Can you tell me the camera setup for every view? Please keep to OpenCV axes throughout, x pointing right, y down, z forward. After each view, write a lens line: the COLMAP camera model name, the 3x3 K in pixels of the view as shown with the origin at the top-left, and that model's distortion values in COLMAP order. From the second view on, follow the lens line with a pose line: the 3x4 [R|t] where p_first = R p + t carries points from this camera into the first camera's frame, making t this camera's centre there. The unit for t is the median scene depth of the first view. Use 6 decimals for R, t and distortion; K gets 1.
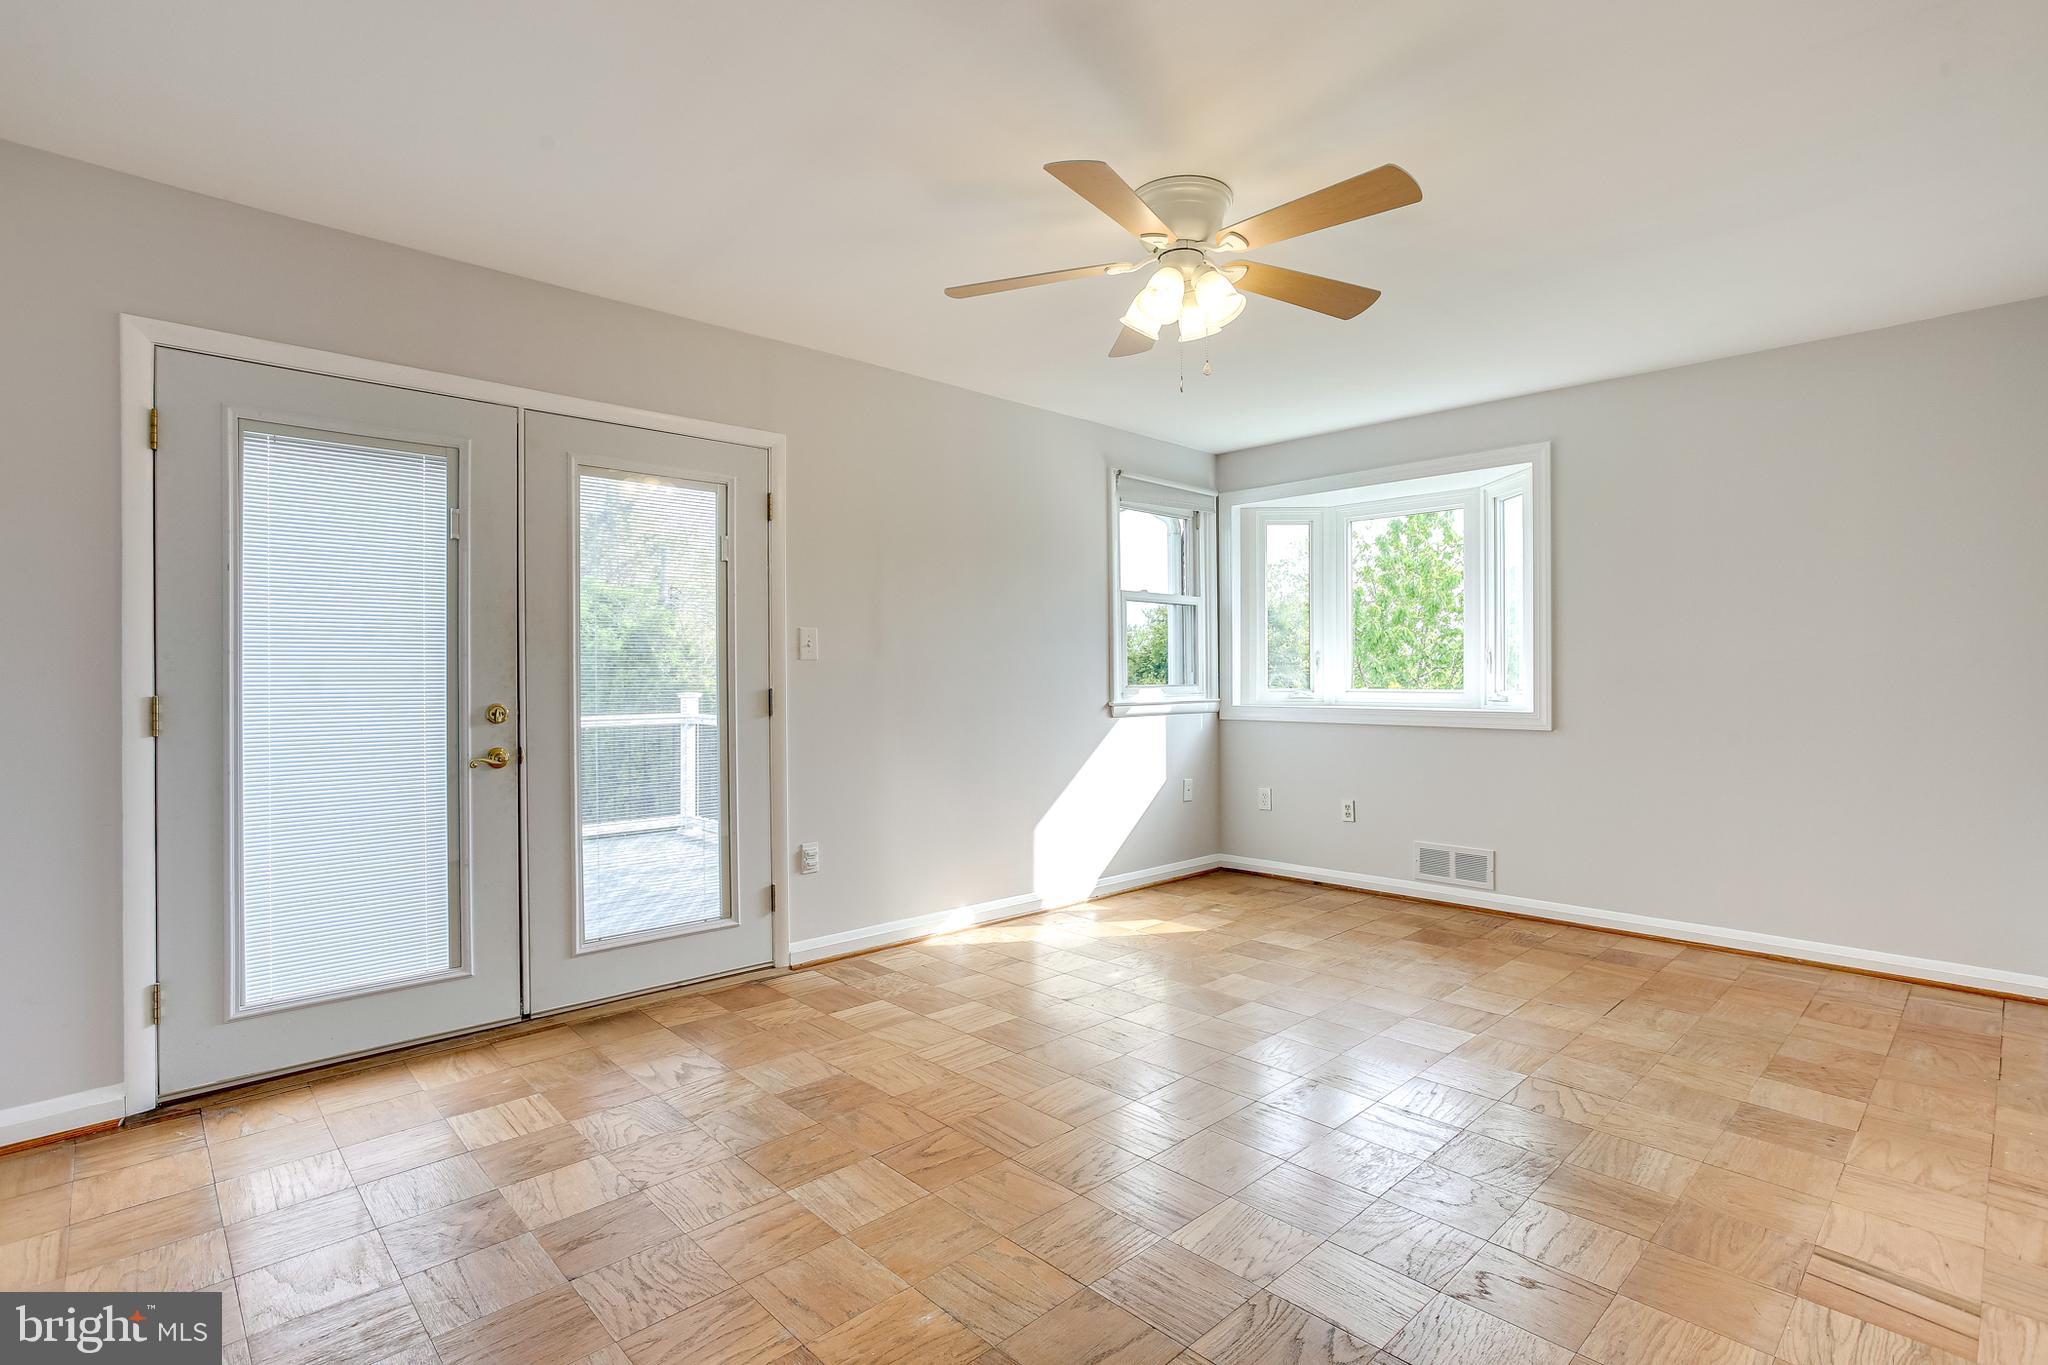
lens RADIAL K [[986.6, 0, 1019.2], [0, 986.6, 684.4], [0, 0, 1]] dist [-0.045376, 0.029154]
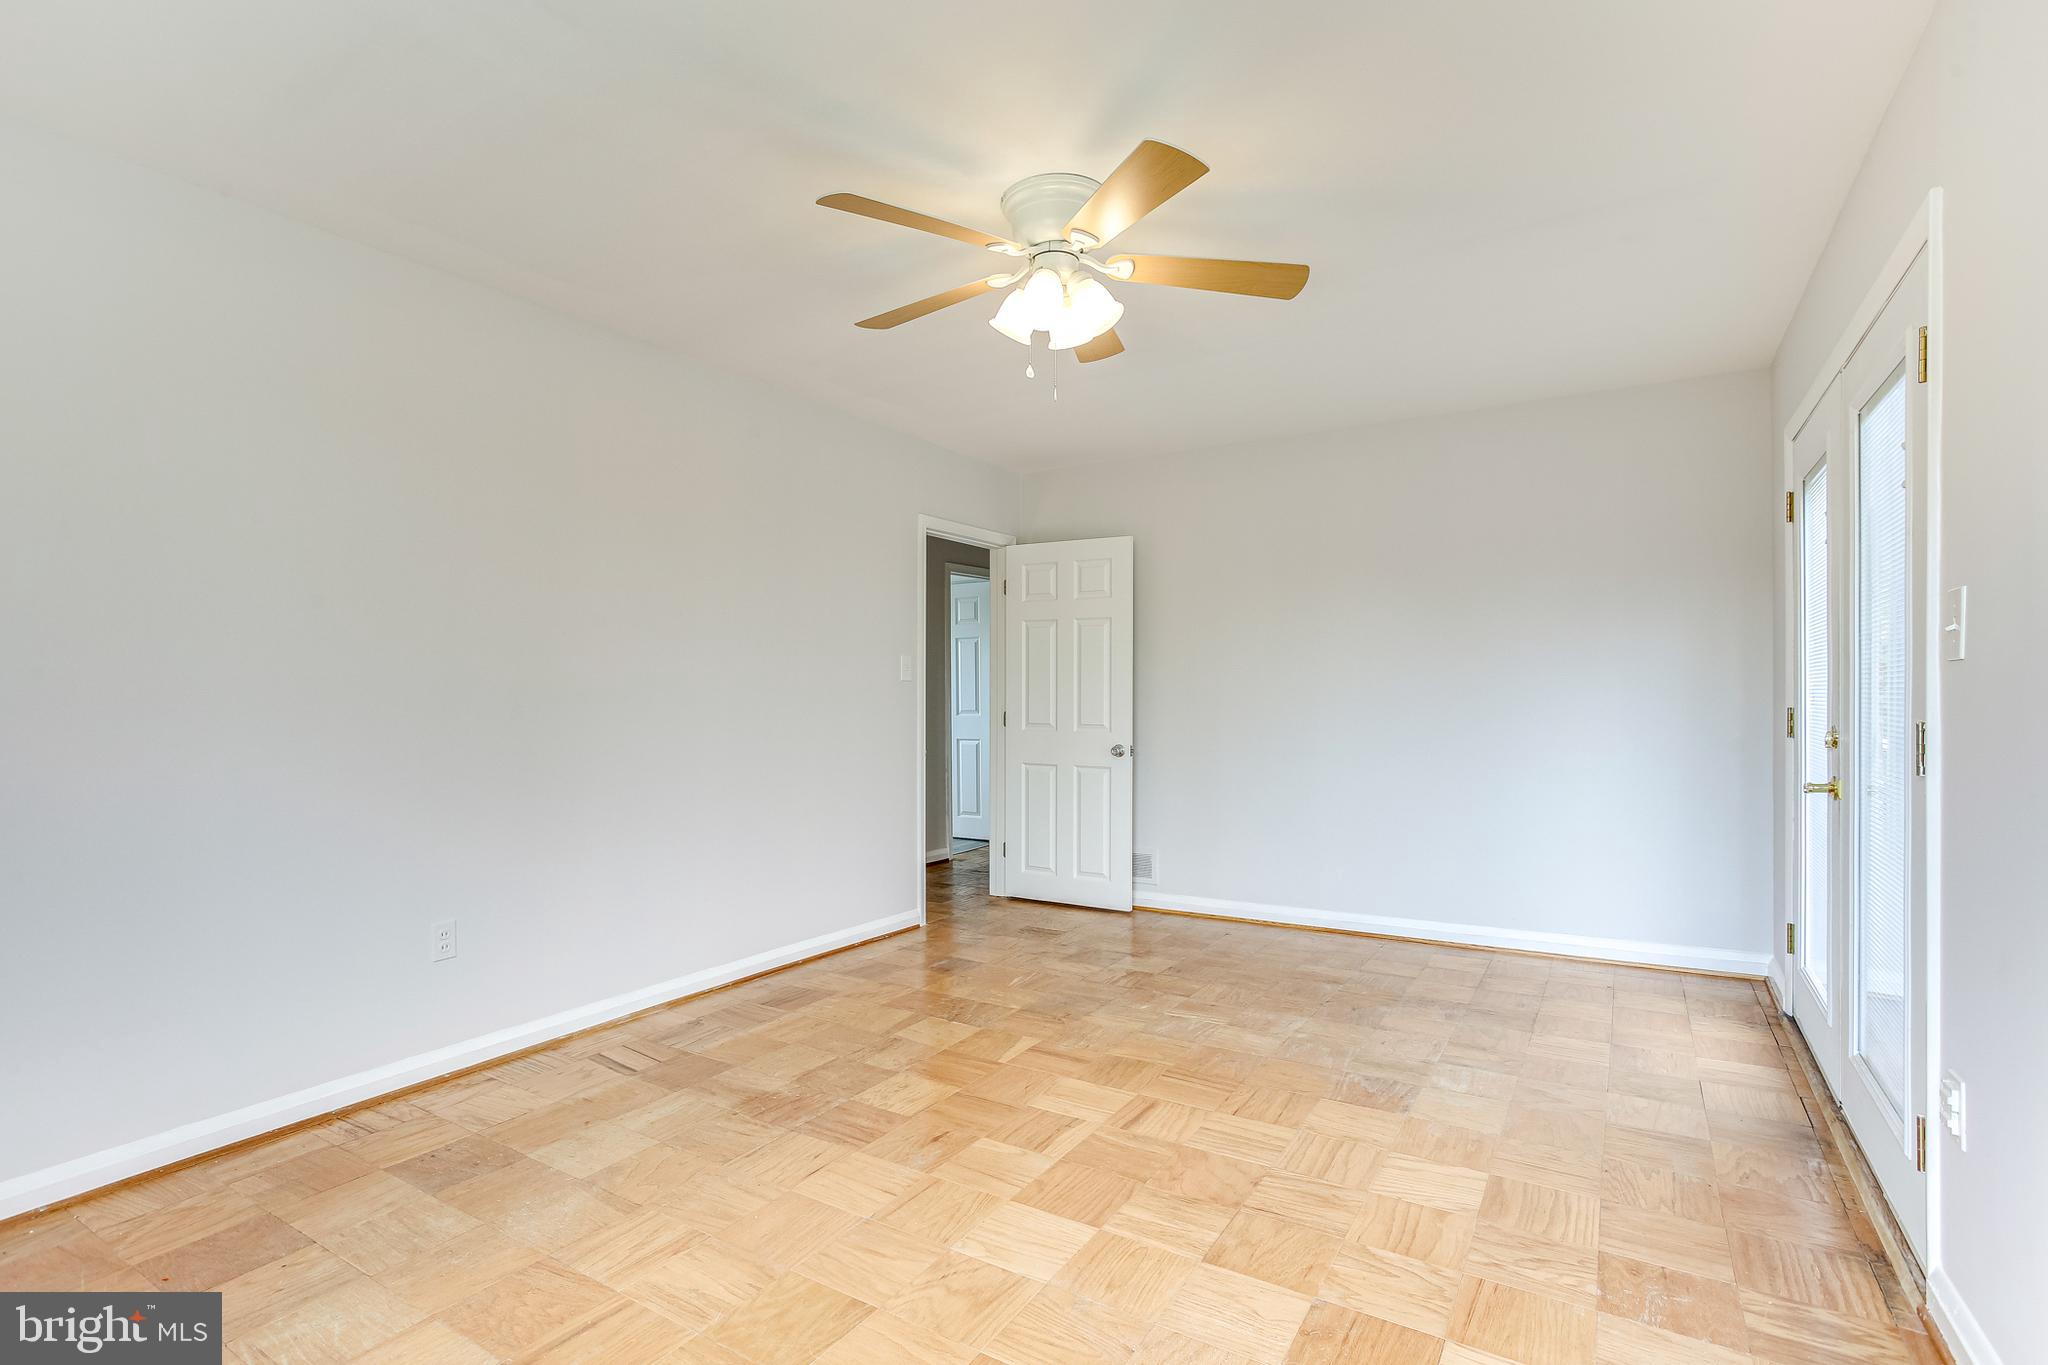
lens RADIAL K [[986.6, 0, 1019.2], [0, 986.6, 684.4], [0, 0, 1]] dist [-0.045376, 0.029154]
pose [[-0.968093, 0.003352, -0.250570, 0.364452], [0.001399, 0.999967, 0.007970, -0.025151], [0.250589, 0.007365, -0.968066, 1.575291]]
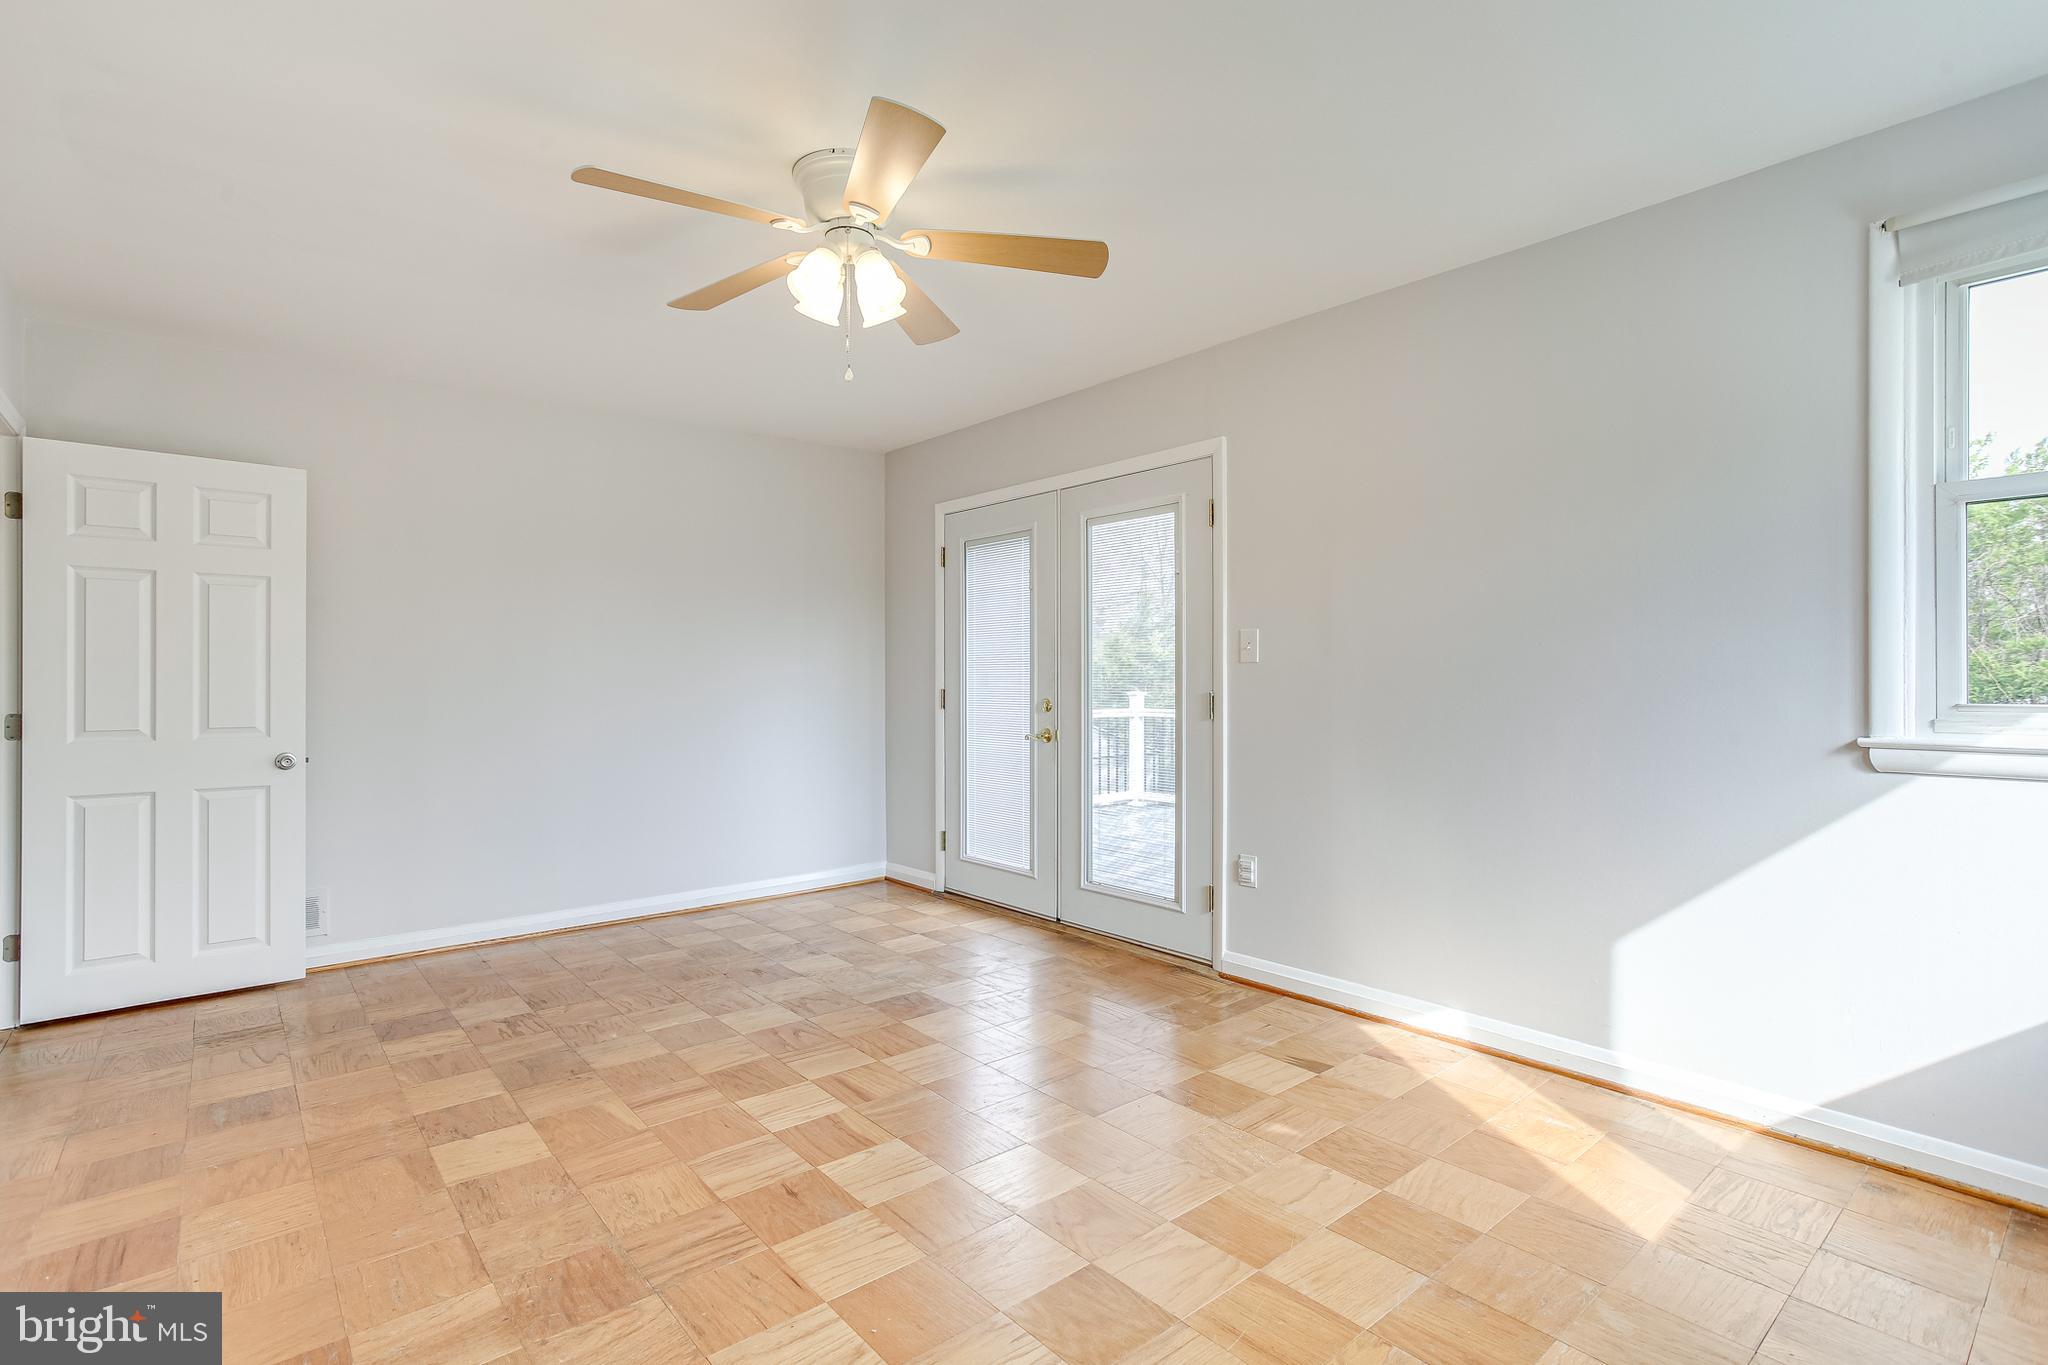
lens RADIAL K [[986.6, 0, 1019.2], [0, 986.6, 684.4], [0, 0, 1]] dist [-0.045376, 0.029154]
pose [[-0.061168, 0.008835, -0.998088, 0.892594], [-0.008097, 0.999924, 0.009347, -0.013253], [0.998095, 0.008653, -0.061092, 0.996711]]
